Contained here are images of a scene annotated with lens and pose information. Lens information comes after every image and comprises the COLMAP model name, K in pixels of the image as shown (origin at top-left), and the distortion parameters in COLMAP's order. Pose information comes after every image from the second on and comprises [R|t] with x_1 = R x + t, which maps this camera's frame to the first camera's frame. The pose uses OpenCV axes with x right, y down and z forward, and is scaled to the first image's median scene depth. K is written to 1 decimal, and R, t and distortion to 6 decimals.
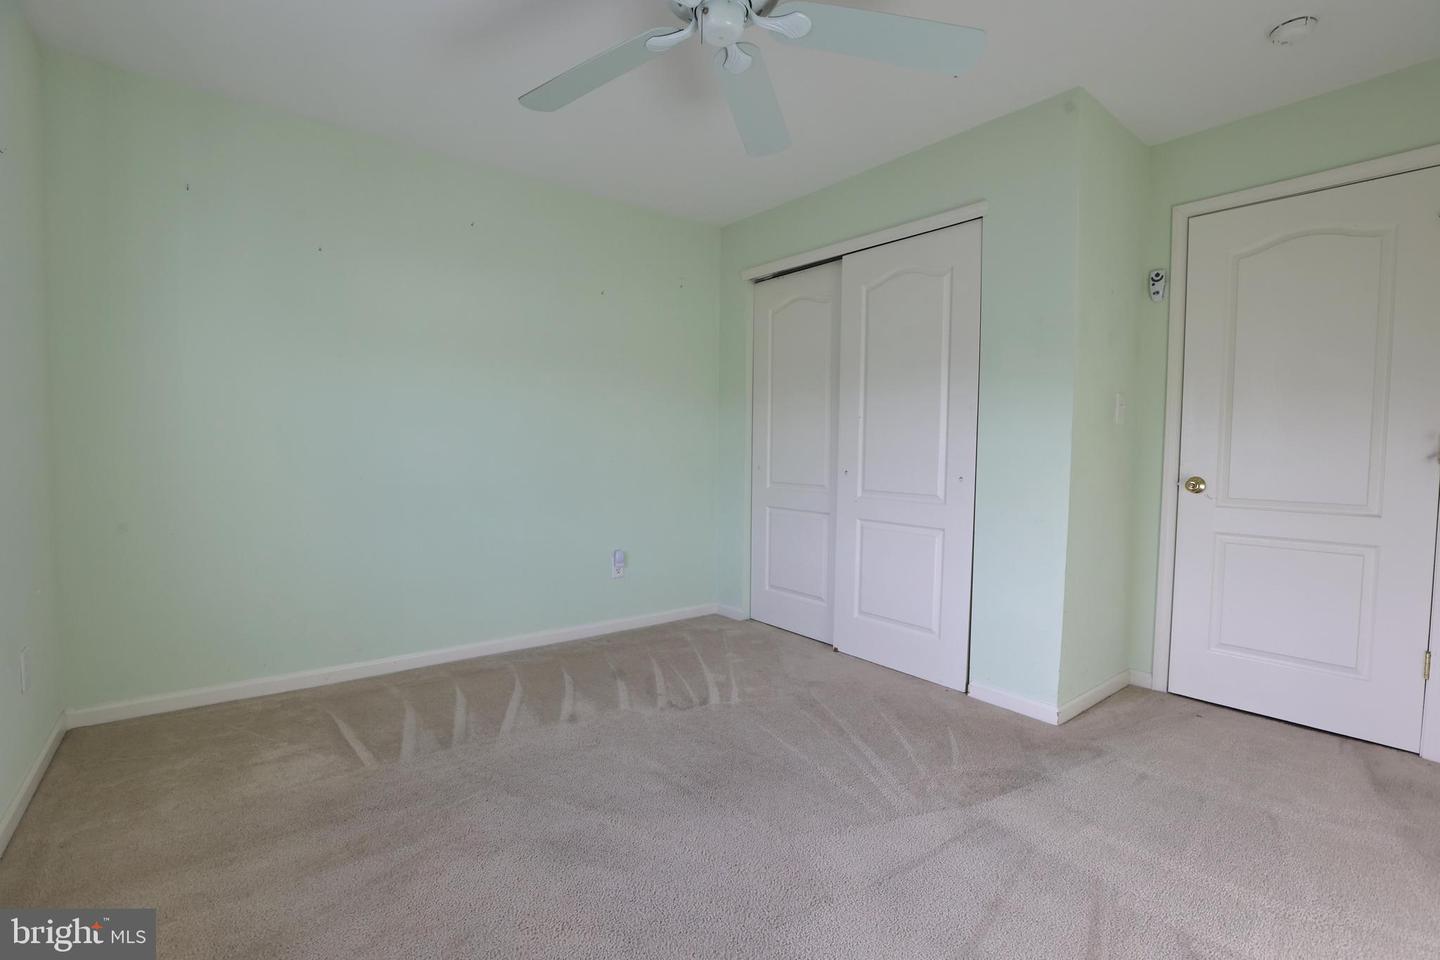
lens RADIAL K [[658.2, 0, 711.0], [0, 658.2, 485.1], [0, 0, 1]] dist [-0.046847, 0.015934]
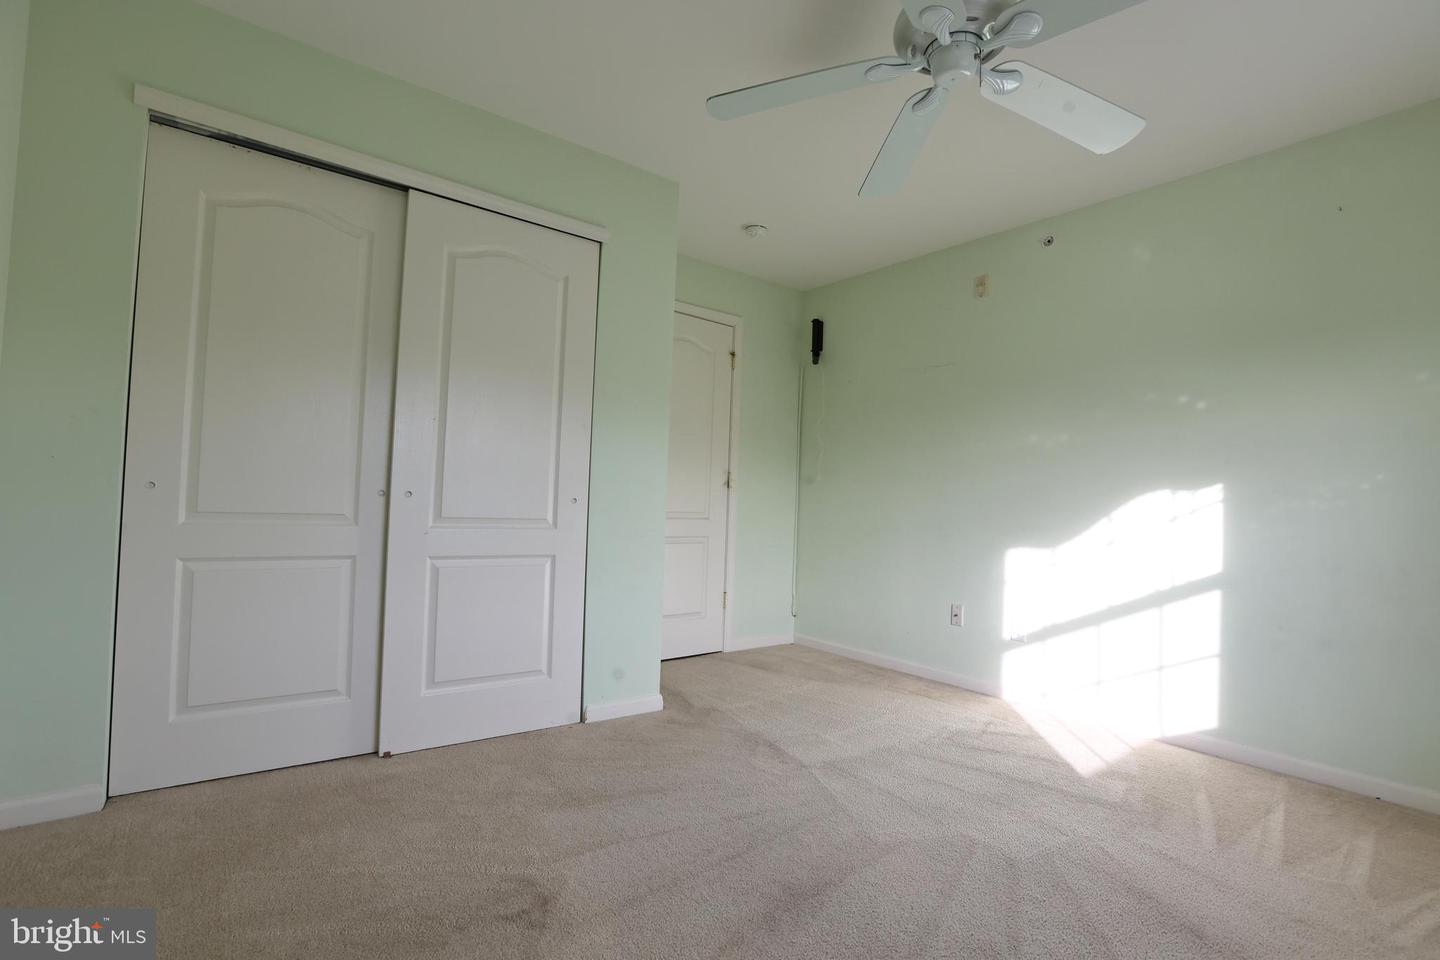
lens RADIAL K [[658.2, 0, 728.3], [0, 658.2, 480.7], [0, 0, 1]] dist [-0.046847, 0.015934]
pose [[0.002625, 0.014387, 0.999893, -0.730250], [0.015291, 0.999779, -0.014426, -0.027218], [-0.999880, 0.015327, 0.002404, 0.967313]]
